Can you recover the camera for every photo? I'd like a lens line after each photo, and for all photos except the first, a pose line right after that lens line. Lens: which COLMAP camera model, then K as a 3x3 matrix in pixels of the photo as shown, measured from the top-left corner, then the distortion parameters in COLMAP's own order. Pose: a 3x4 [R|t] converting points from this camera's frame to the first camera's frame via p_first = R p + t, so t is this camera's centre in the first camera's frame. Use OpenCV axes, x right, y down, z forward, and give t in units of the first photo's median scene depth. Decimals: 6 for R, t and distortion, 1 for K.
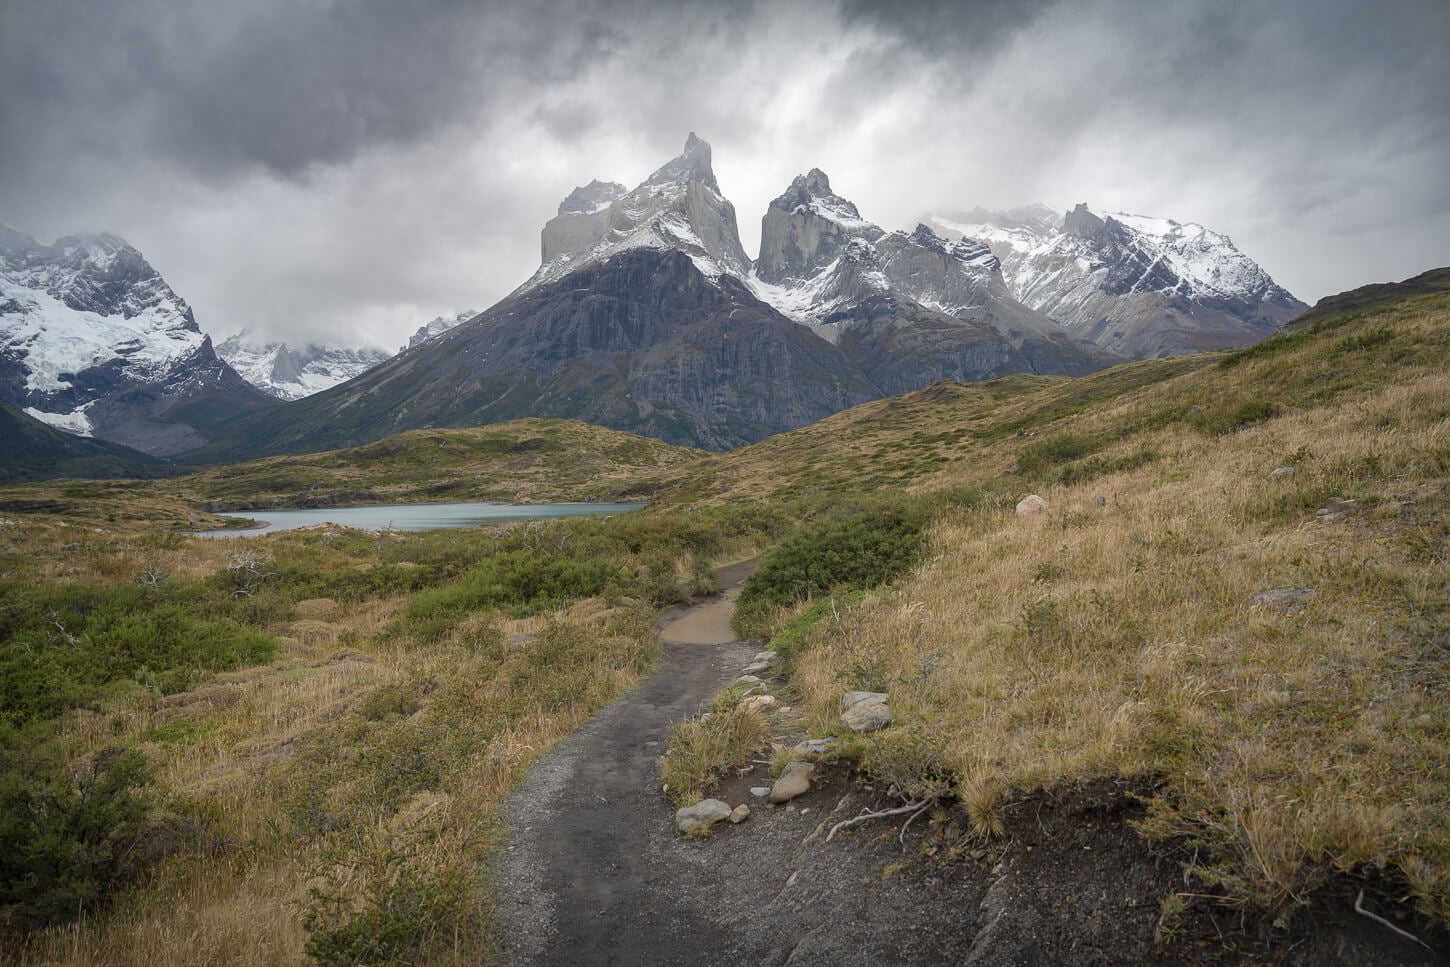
lens RADIAL K [[882.7, 0, 755.5], [0, 882.7, 494.5], [0, 0, 1]] dist [-0.000298, -0.001143]
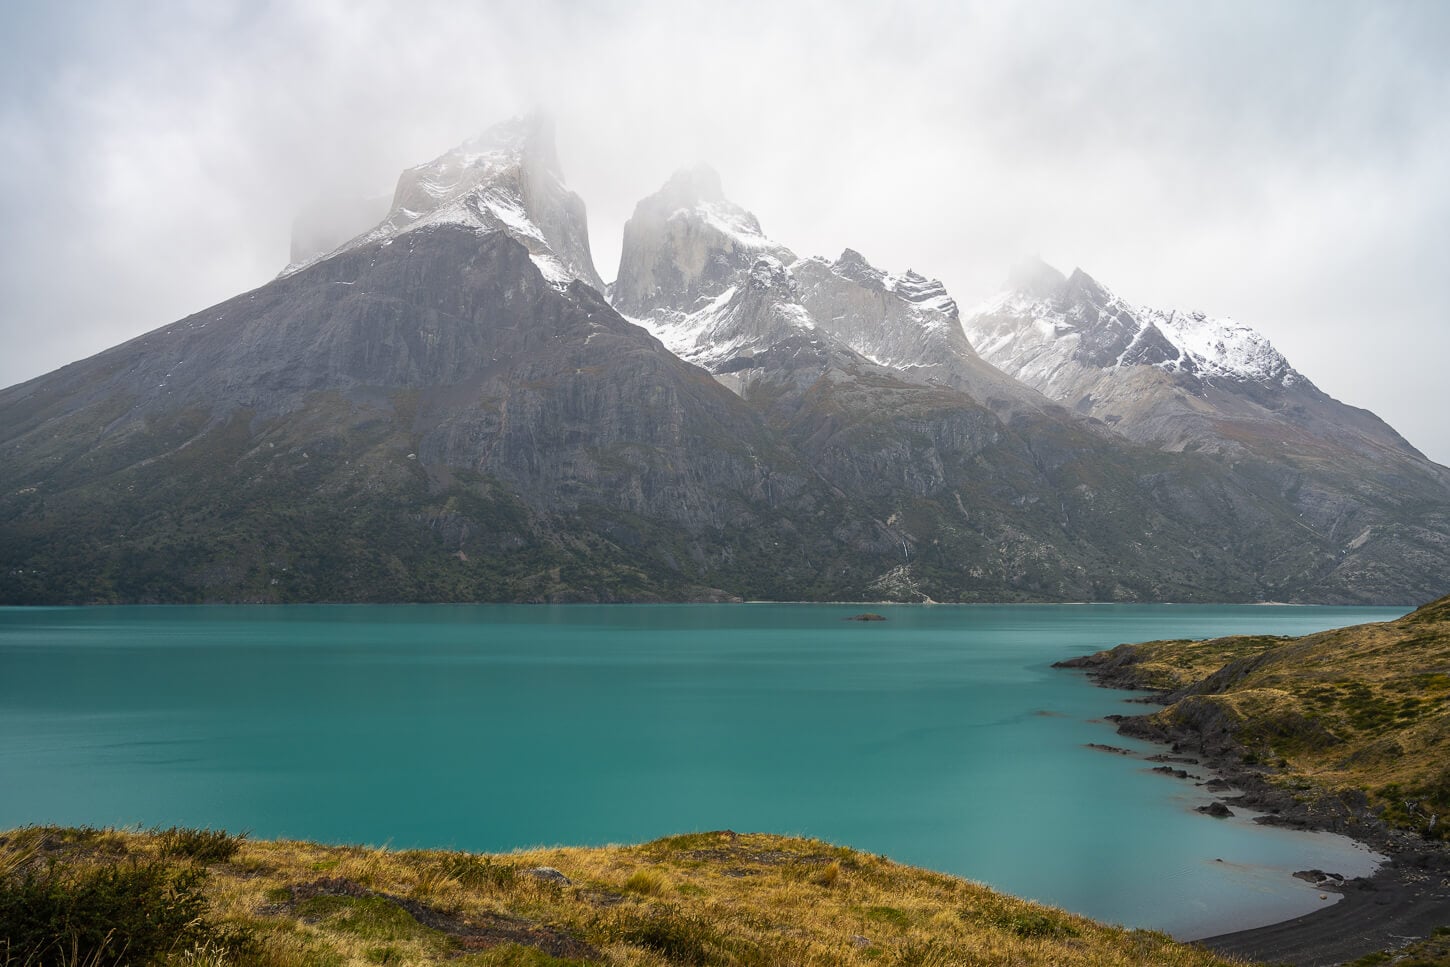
lens RADIAL K [[1051.3, 0, 741.0], [0, 1051.3, 524.9], [0, 0, 1]] dist [-0.015494, 0.005558]
pose [[0.985255, 0.046074, 0.164773, -0.031324], [-0.032896, 0.996103, -0.081835, -0.012559], [-0.167901, 0.075208, 0.982931, 0.213034]]
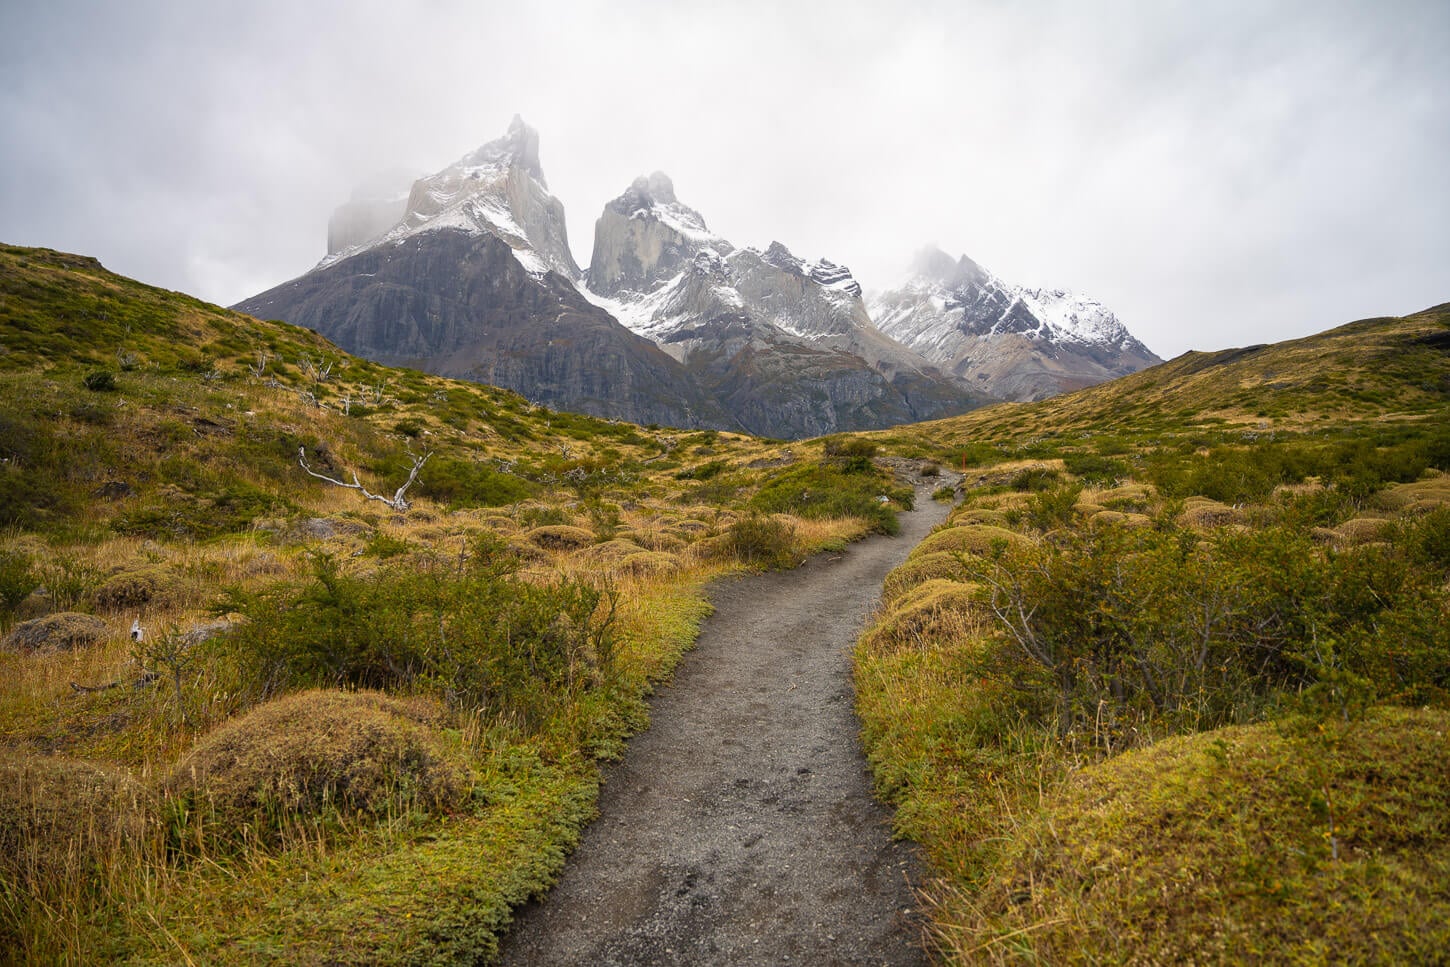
lens RADIAL K [[880.8, 0, 727.3], [0, 880.8, 497.2], [0, 0, 1]] dist [-0.010229, -0.010351]
pose [[0.983565, 0.033195, 0.177476, -0.011025], [-0.025519, 0.998645, -0.045359, -0.006341], [-0.178741, 0.040084, 0.983079, 0.154538]]
